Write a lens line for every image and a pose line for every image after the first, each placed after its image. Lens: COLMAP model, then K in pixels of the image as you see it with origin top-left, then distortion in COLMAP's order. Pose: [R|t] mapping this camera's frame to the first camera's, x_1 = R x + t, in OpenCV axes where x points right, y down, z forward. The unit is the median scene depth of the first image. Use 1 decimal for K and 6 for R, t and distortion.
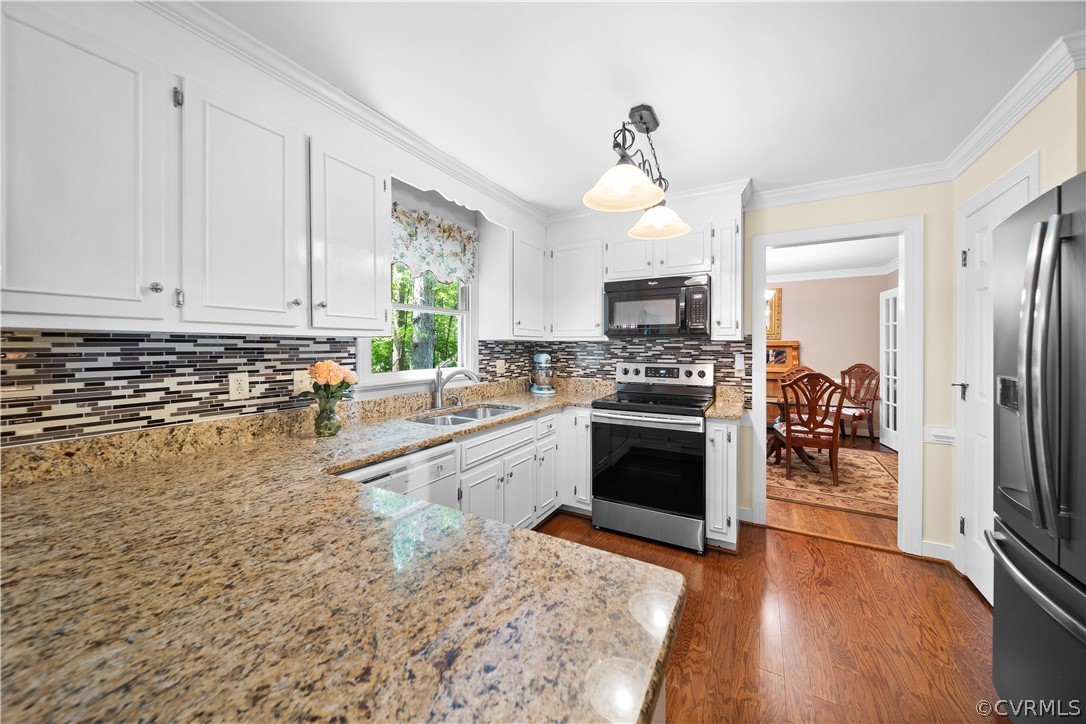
lens RADIAL K [[383.9, 0, 546.0], [0, 383.9, 352.5], [0, 0, 1]] dist [-0.000988, -0.001000]
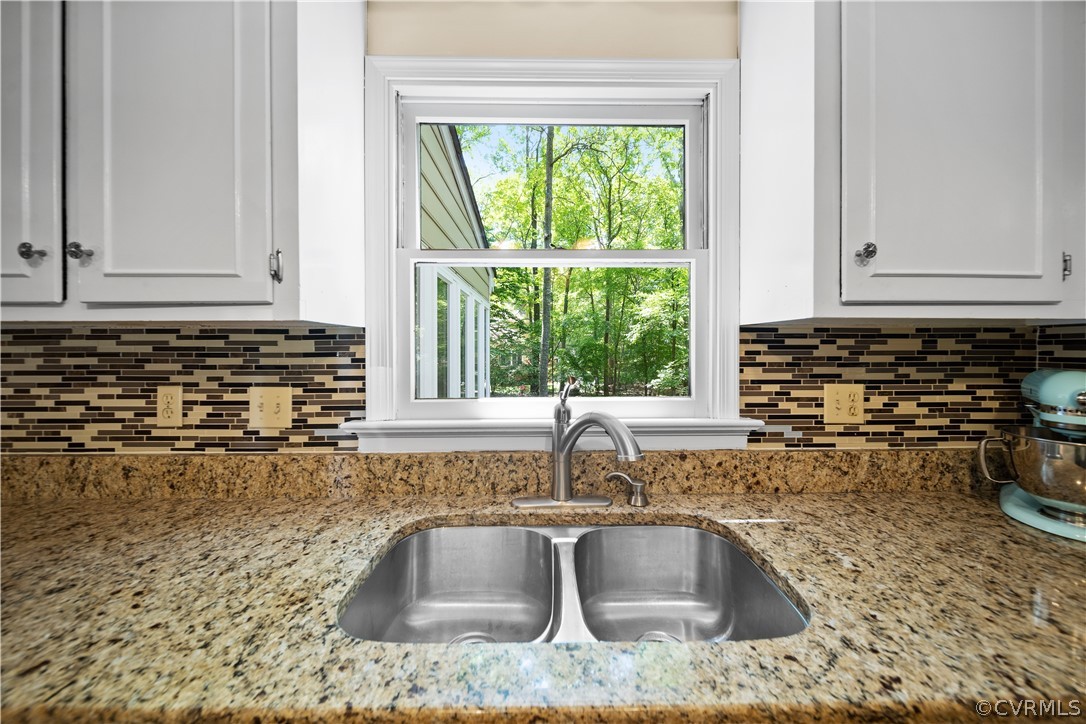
lens RADIAL K [[383.9, 0, 546.1], [0, 383.9, 349.5], [0, 0, 1]] dist [-0.000988, -0.001000]
pose [[0.503928, 0.004005, -0.863736, 0.075405], [-0.011433, 0.999933, -0.002034, -0.013669], [0.863670, 0.010900, 0.503940, 1.180735]]
